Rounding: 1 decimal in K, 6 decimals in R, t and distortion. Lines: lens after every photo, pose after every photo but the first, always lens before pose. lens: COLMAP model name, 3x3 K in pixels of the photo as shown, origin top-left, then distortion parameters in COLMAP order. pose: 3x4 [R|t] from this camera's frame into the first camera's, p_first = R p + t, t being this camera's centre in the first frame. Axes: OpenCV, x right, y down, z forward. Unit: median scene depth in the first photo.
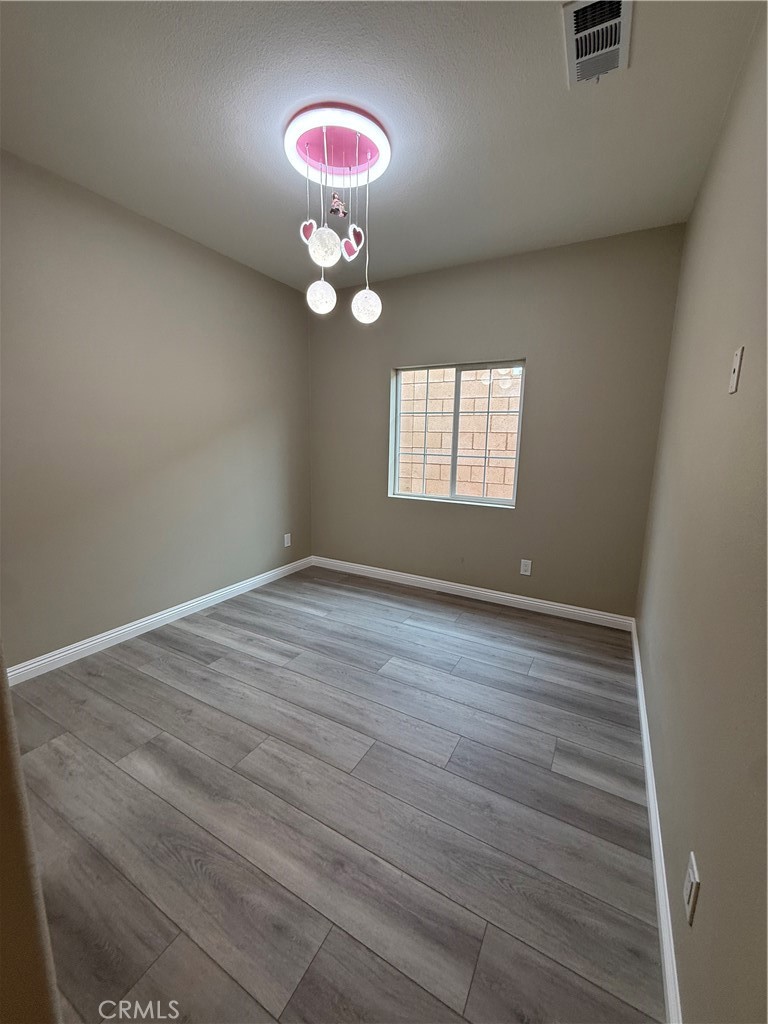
lens RADIAL K [[404.3, 0, 381.1], [0, 404.3, 505.0], [0, 0, 1]] dist [-0.002588, -0.000780]
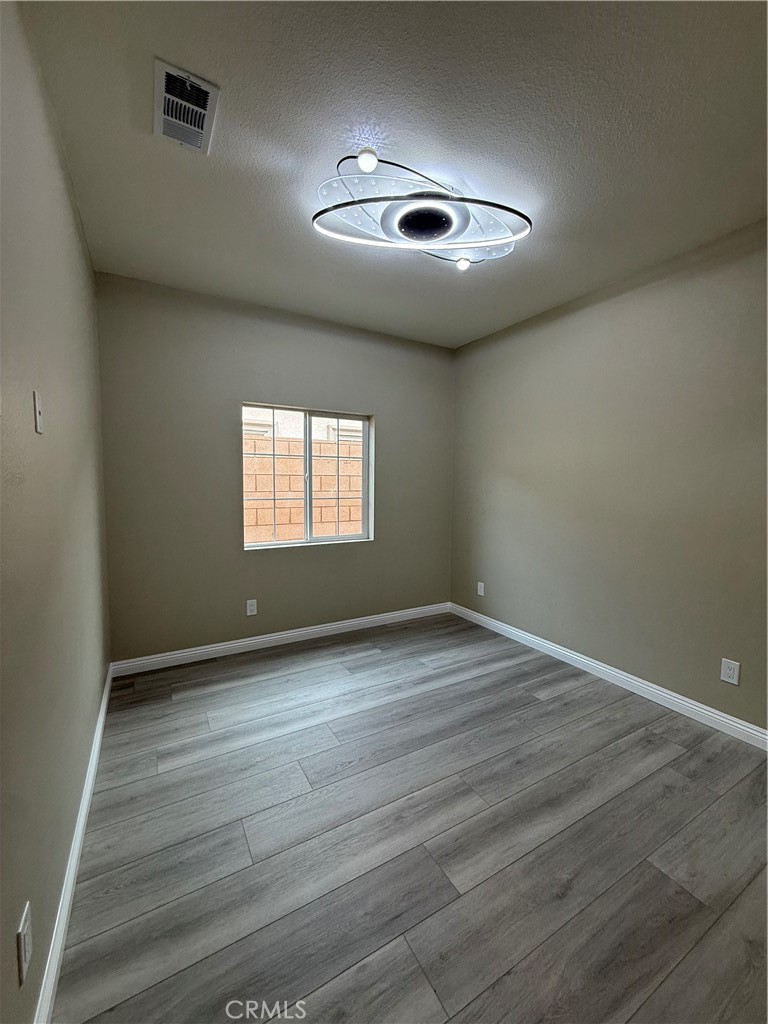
lens RADIAL K [[404.3, 0, 384.8], [0, 404.3, 511.4], [0, 0, 1]] dist [-0.002588, -0.000780]
pose [[0.519522, -0.076524, 0.851023, -0.572093], [0.143365, 0.989669, 0.001471, -0.065168], [-0.842344, 0.121243, 0.525126, 0.322221]]
